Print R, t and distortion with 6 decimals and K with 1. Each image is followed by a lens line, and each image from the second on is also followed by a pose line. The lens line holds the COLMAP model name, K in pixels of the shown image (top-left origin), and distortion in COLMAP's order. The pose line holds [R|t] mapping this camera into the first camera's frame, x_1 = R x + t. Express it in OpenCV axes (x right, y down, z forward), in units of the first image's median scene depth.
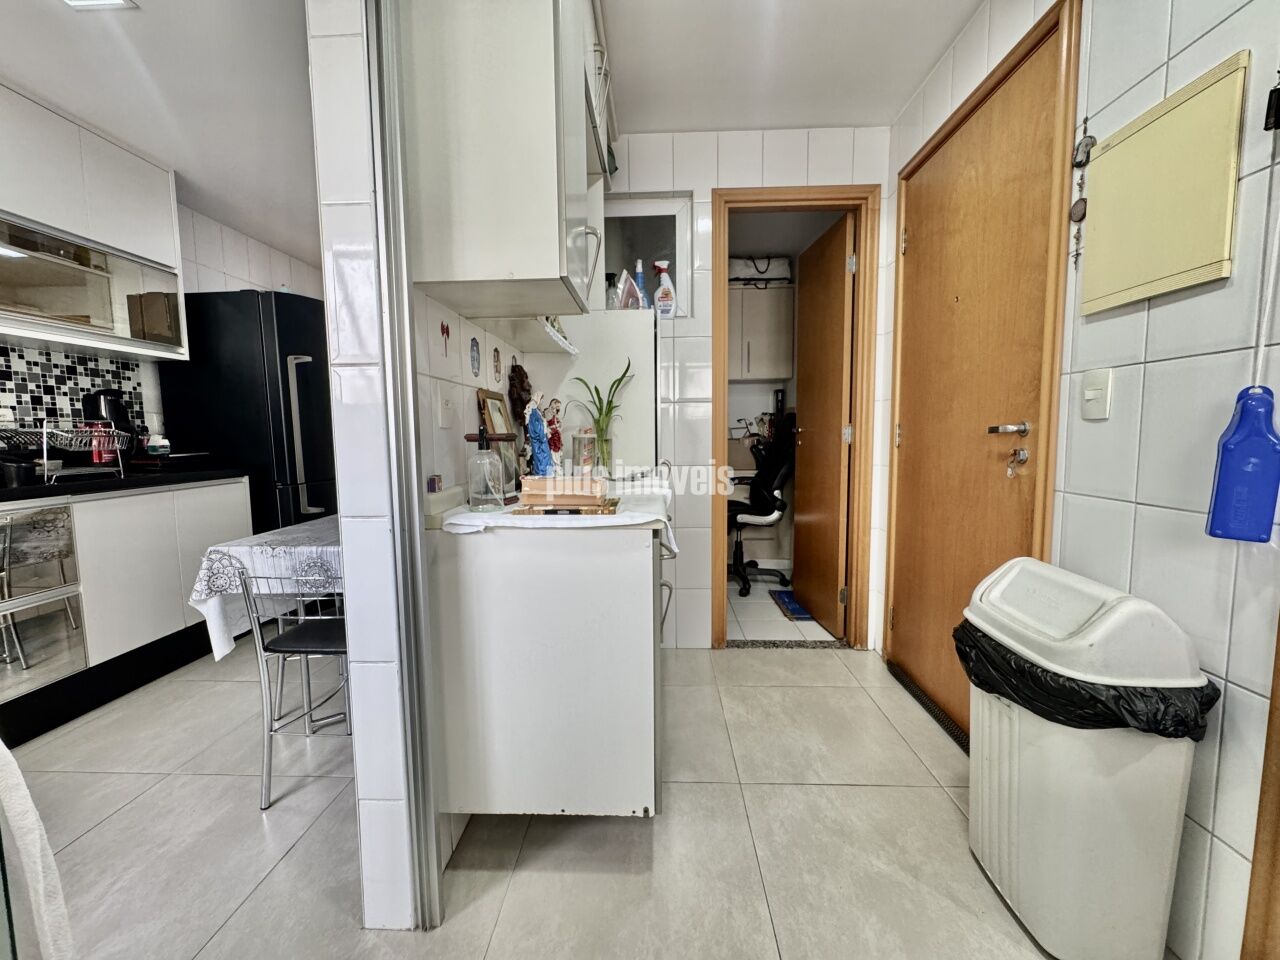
lens RADIAL K [[511.5, 0, 638.4], [0, 511.5, 477.1], [0, 0, 1]] dist [-0.002596, -0.000023]
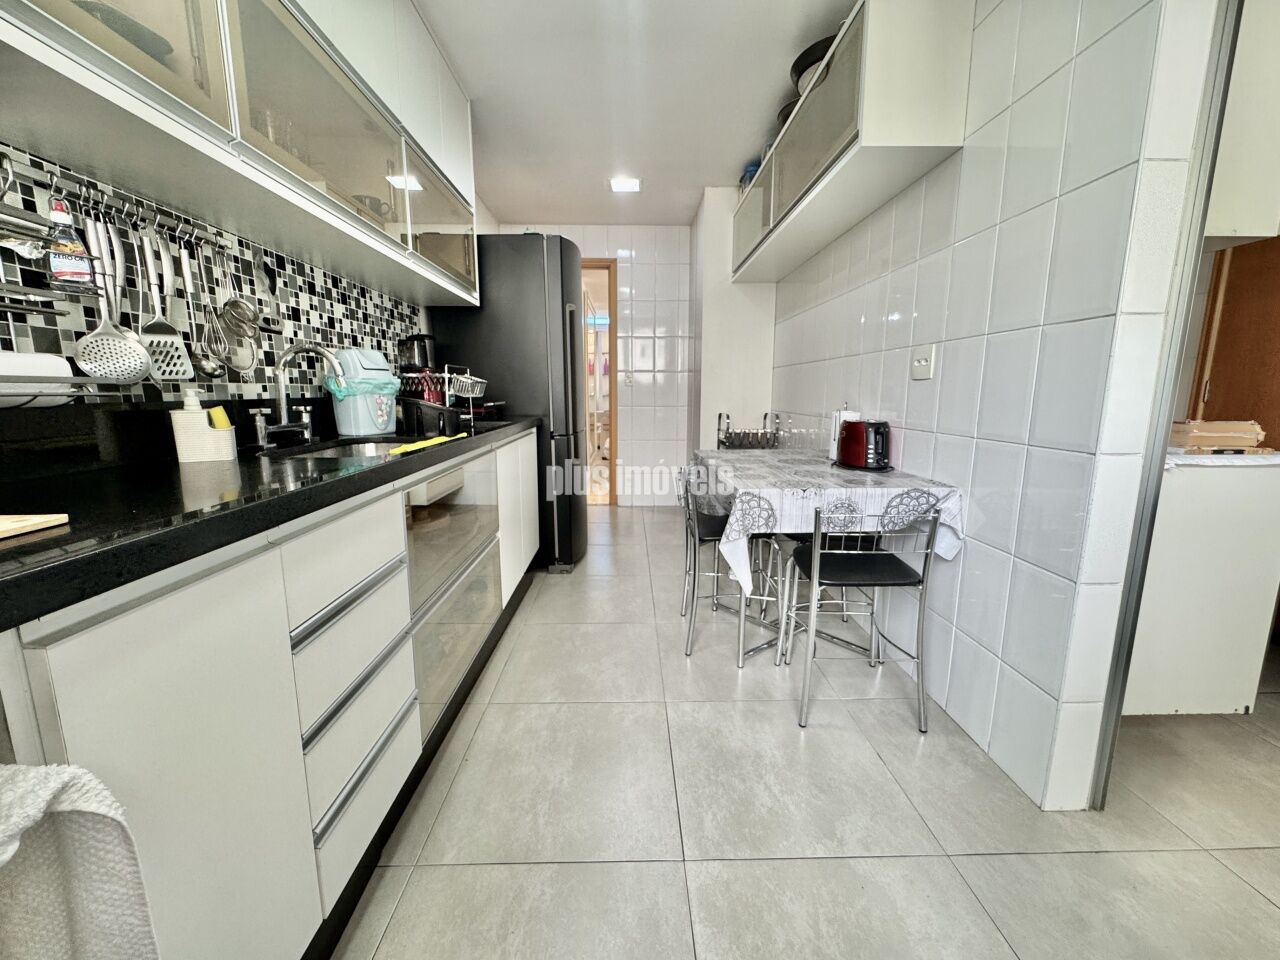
lens RADIAL K [[511.5, 0, 639.7], [0, 511.5, 482.0], [0, 0, 1]] dist [-0.002596, -0.000023]
pose [[0.998020, 0.003079, 0.062823, -1.202145], [-0.008203, 0.996642, 0.081475, 0.042303], [-0.062361, -0.081829, 0.994693, -0.026578]]
